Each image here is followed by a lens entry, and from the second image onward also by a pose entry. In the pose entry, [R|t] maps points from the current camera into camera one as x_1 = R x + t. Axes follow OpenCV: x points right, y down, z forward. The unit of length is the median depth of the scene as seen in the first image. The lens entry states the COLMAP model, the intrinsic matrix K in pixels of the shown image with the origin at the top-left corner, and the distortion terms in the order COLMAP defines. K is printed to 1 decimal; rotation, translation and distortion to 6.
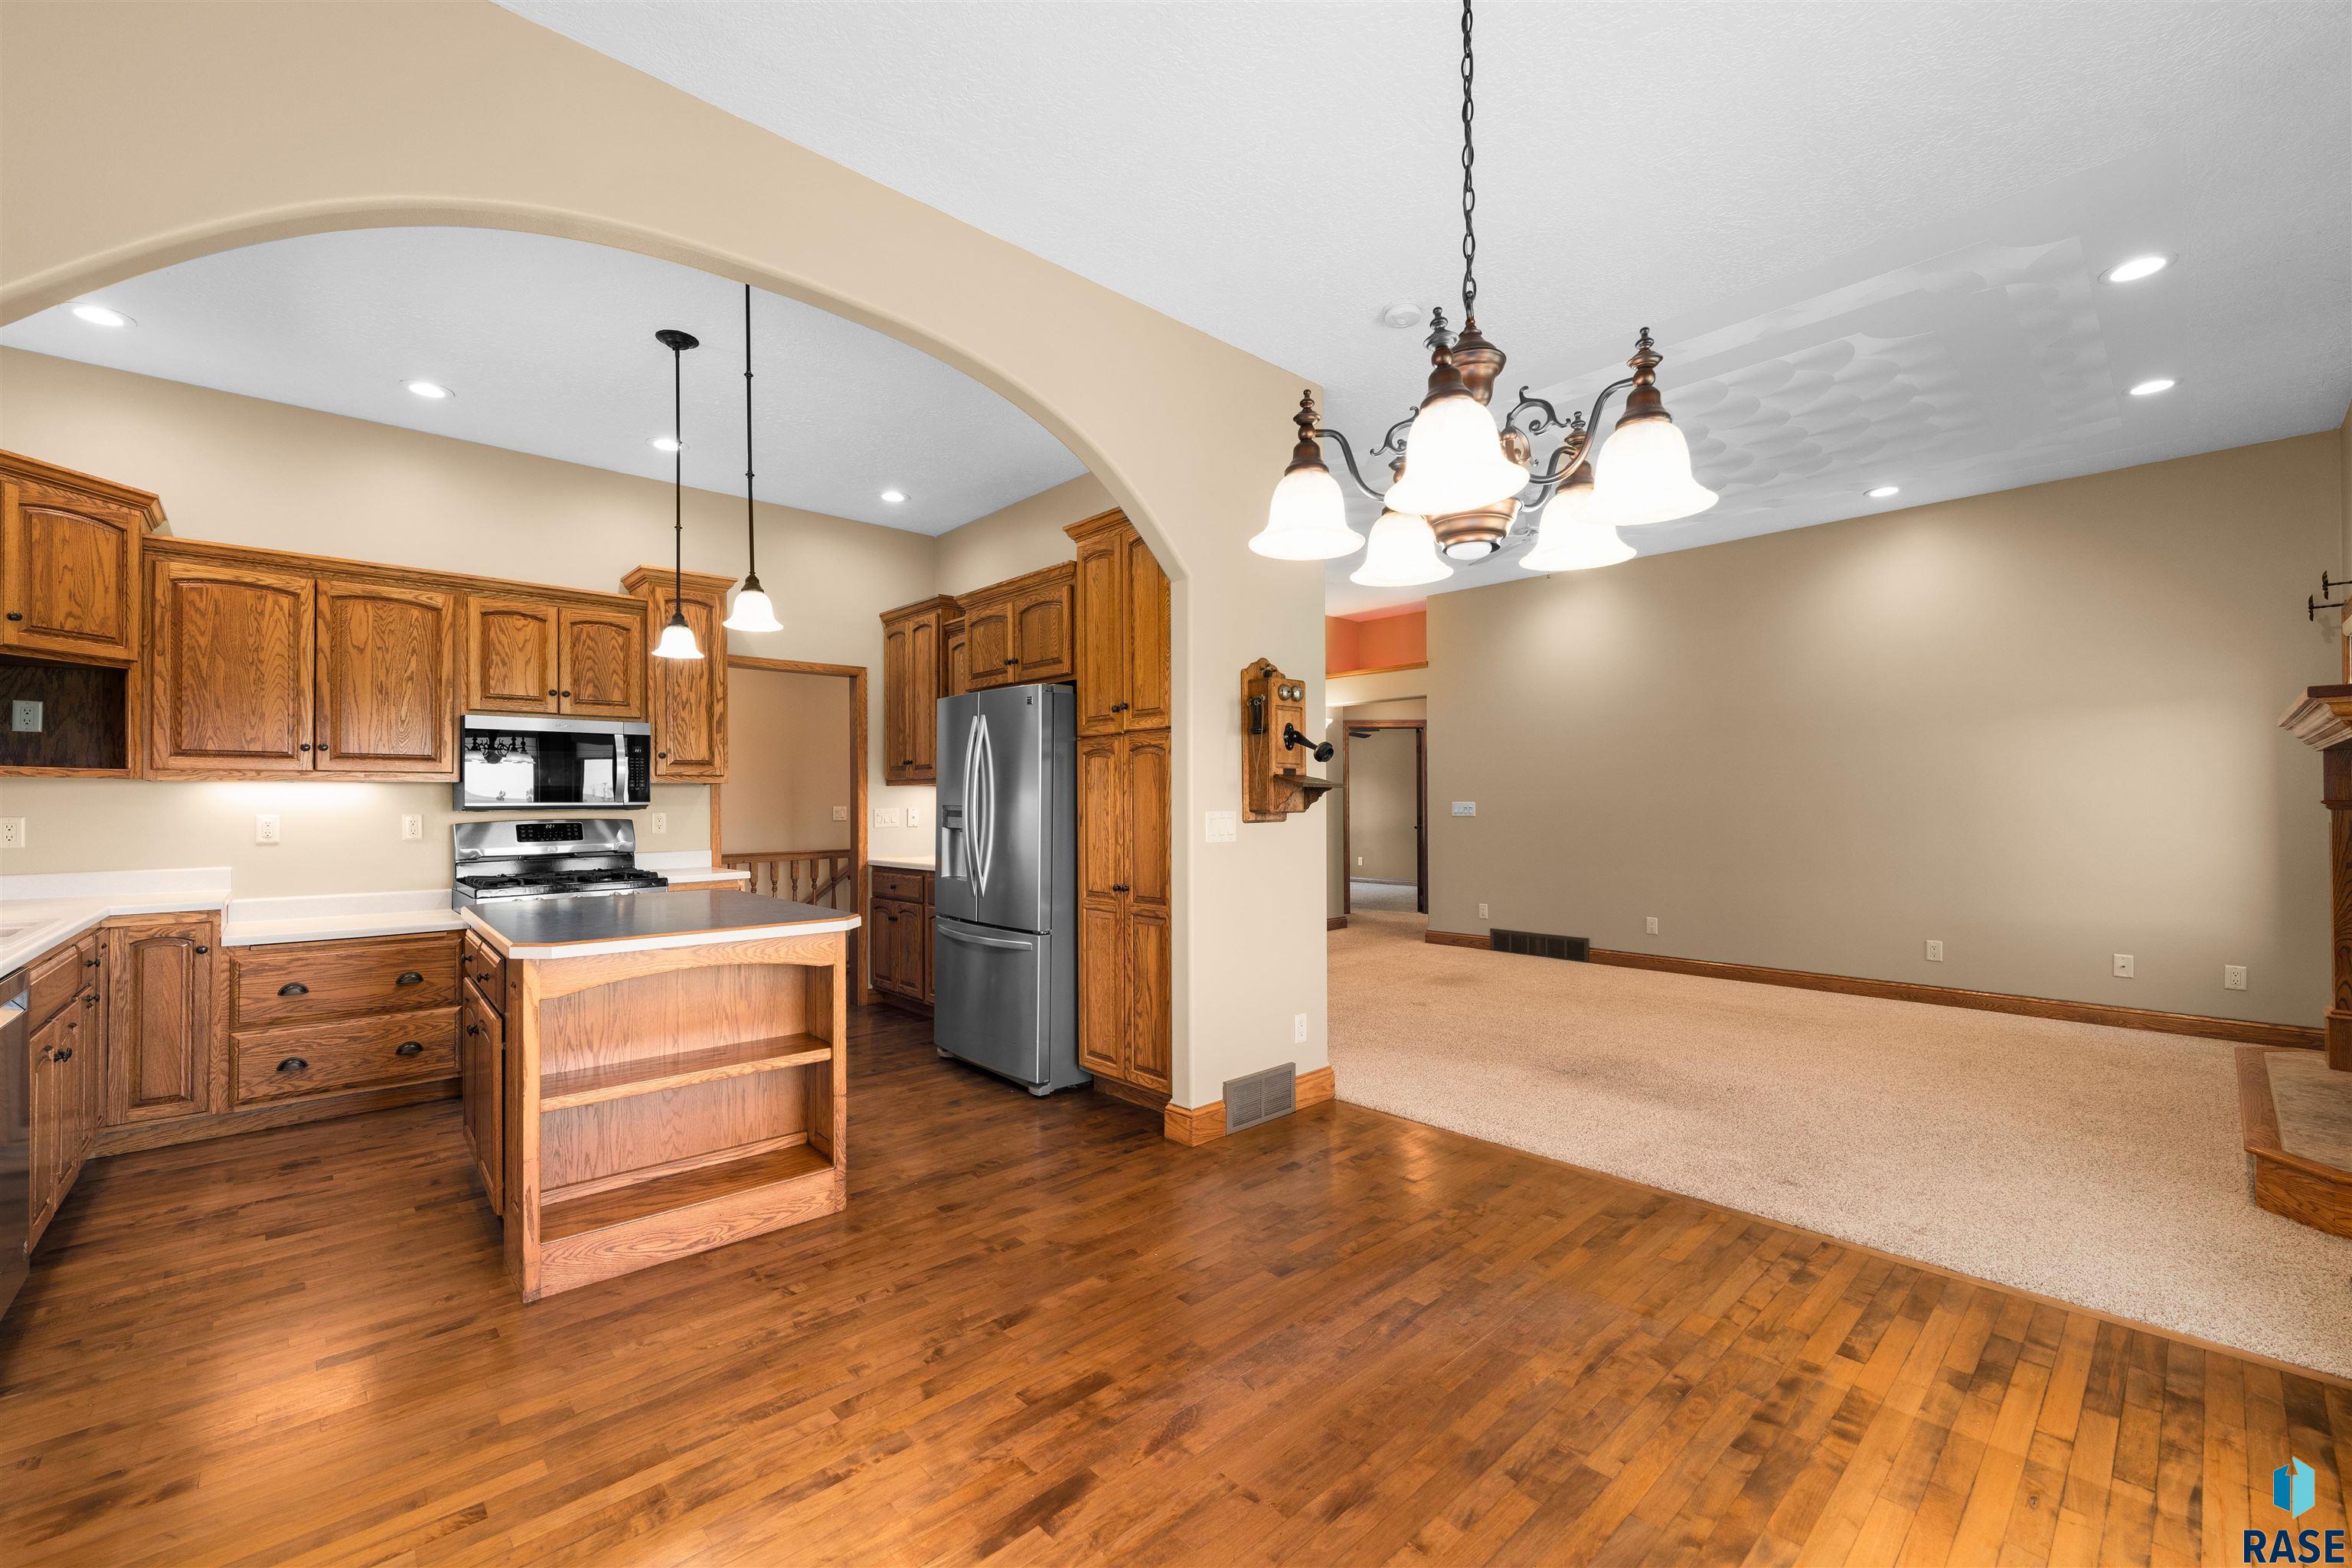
lens RADIAL K [[944.7, 0, 1173.1], [0, 944.7, 776.3], [0, 0, 1]] dist [-0.001671, -0.000521]
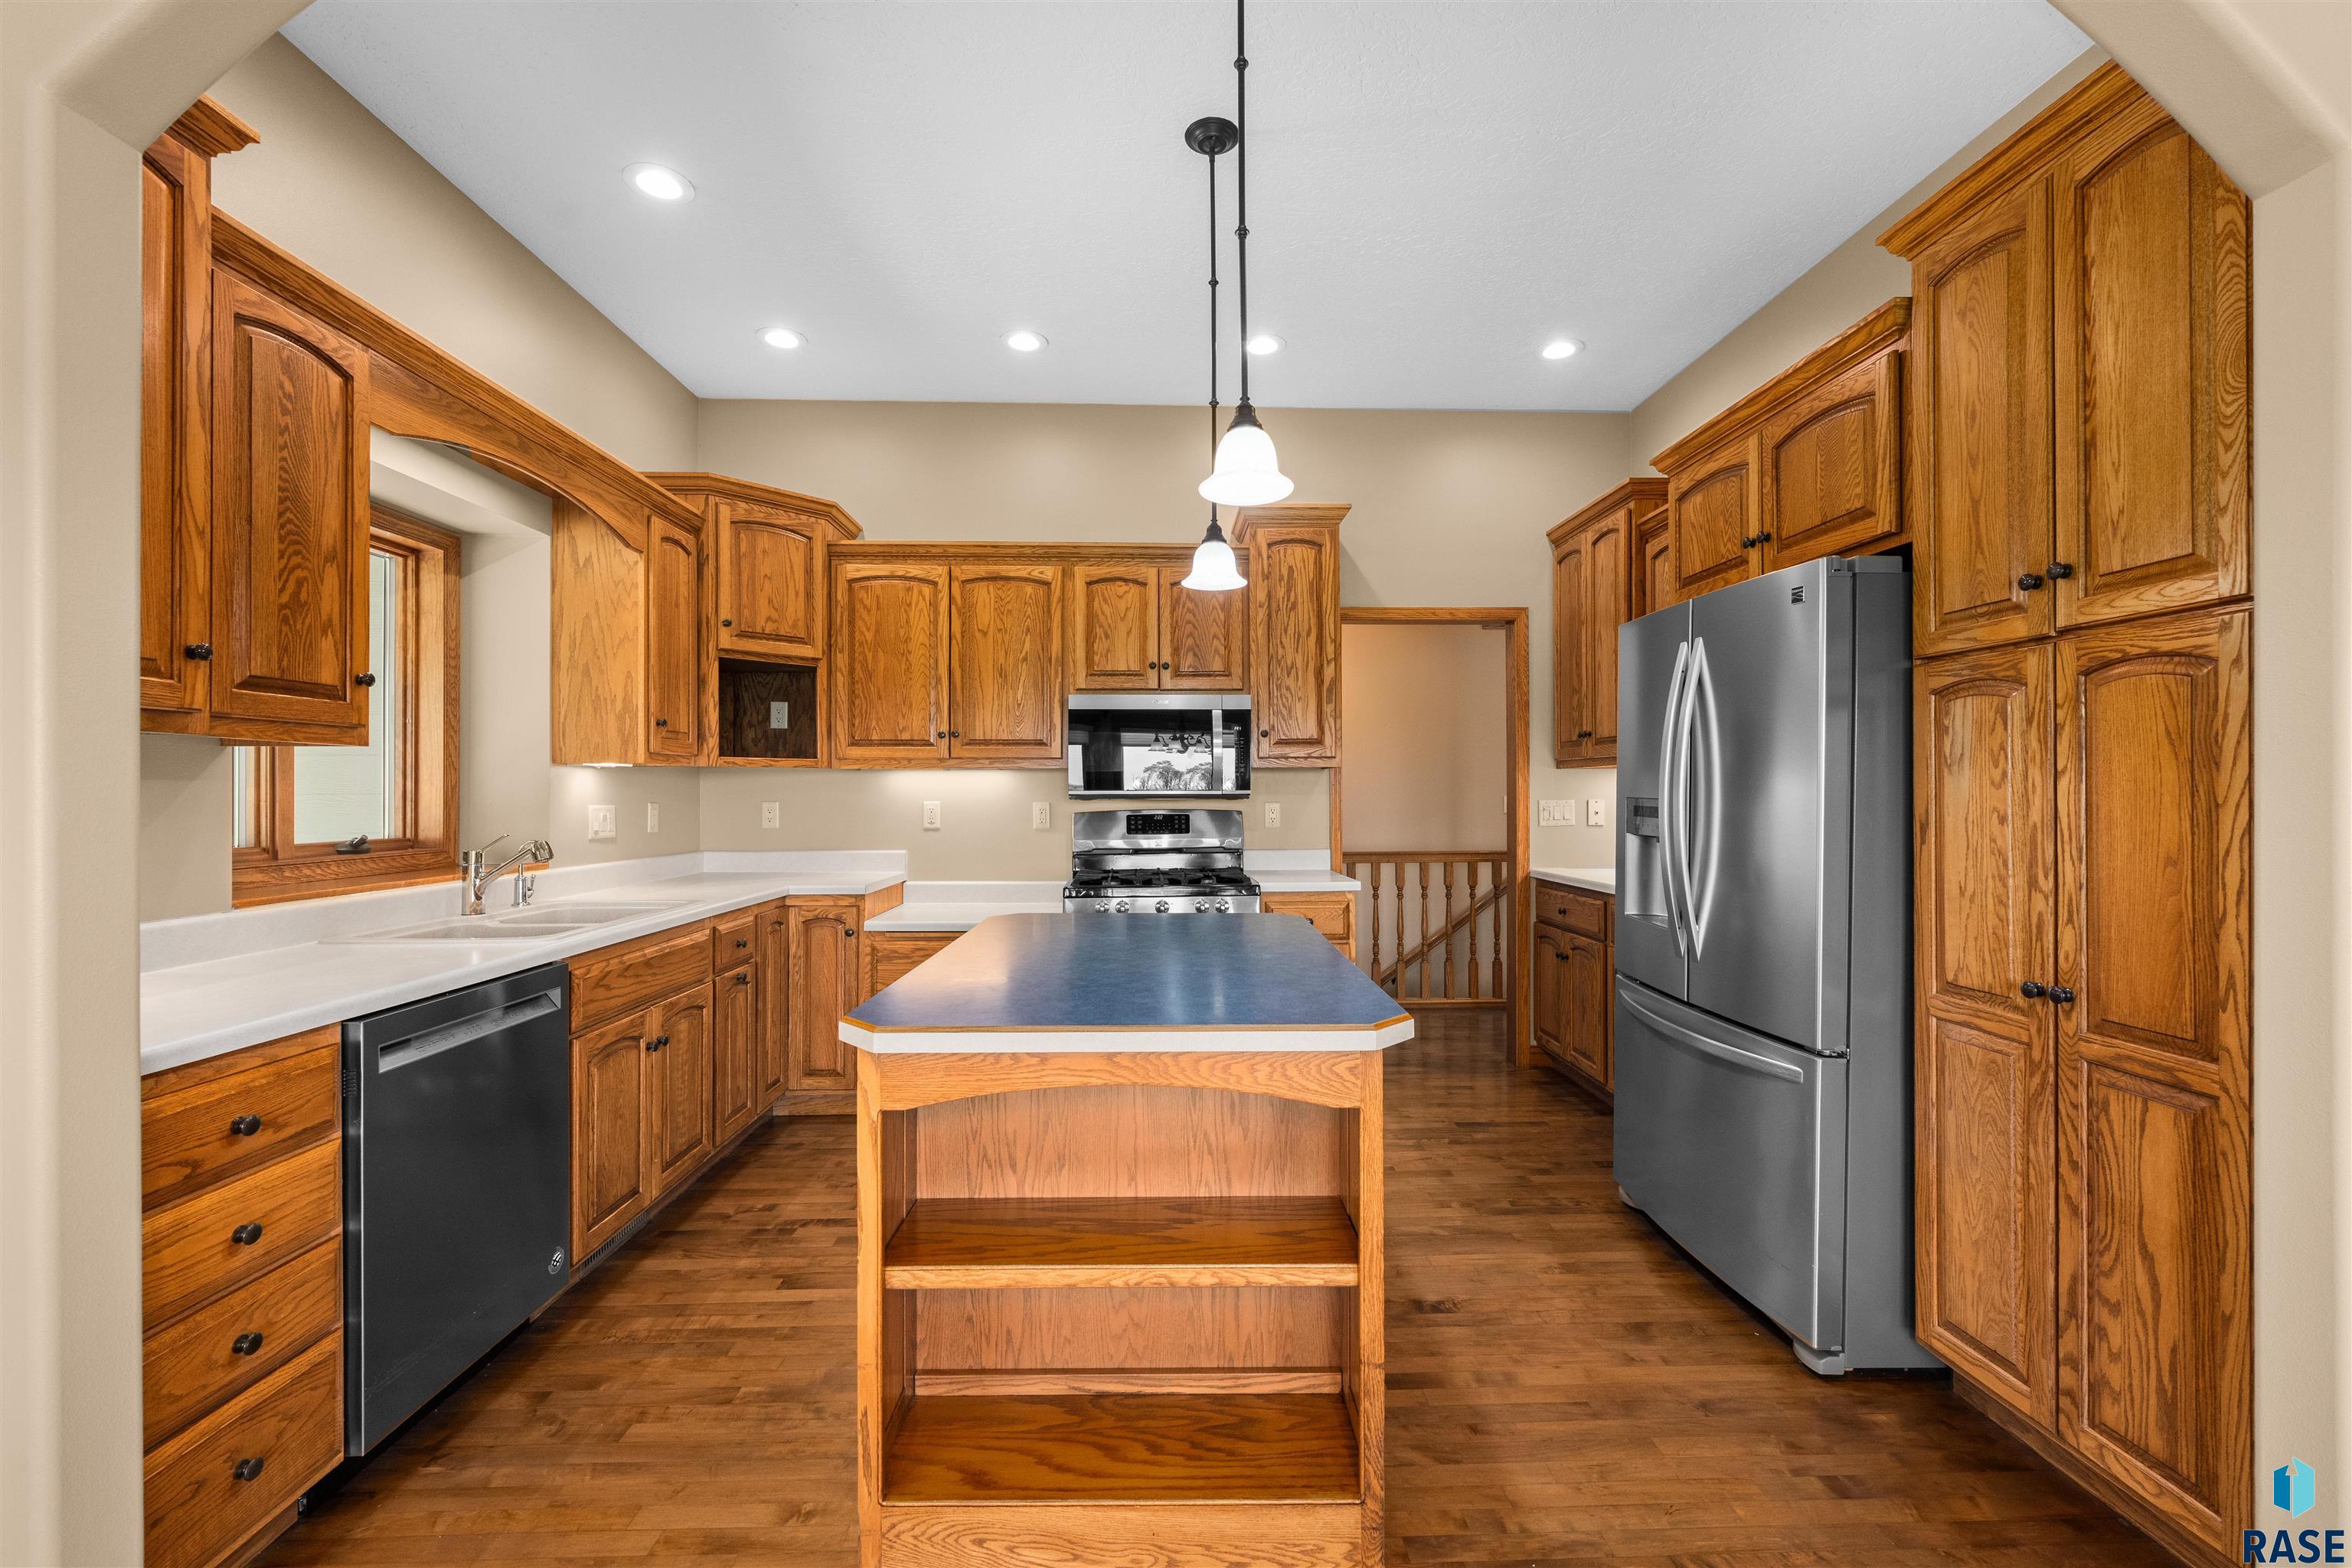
lens RADIAL K [[990.4, 0, 1154.3], [0, 990.4, 794.7], [0, 0, 1]] dist [-0.002120, -0.000422]
pose [[0.755323, 0.006089, -0.655324, -0.063411], [0.014808, 0.999543, 0.026355, 0.008689], [0.655185, -0.029611, 0.754888, 0.363791]]
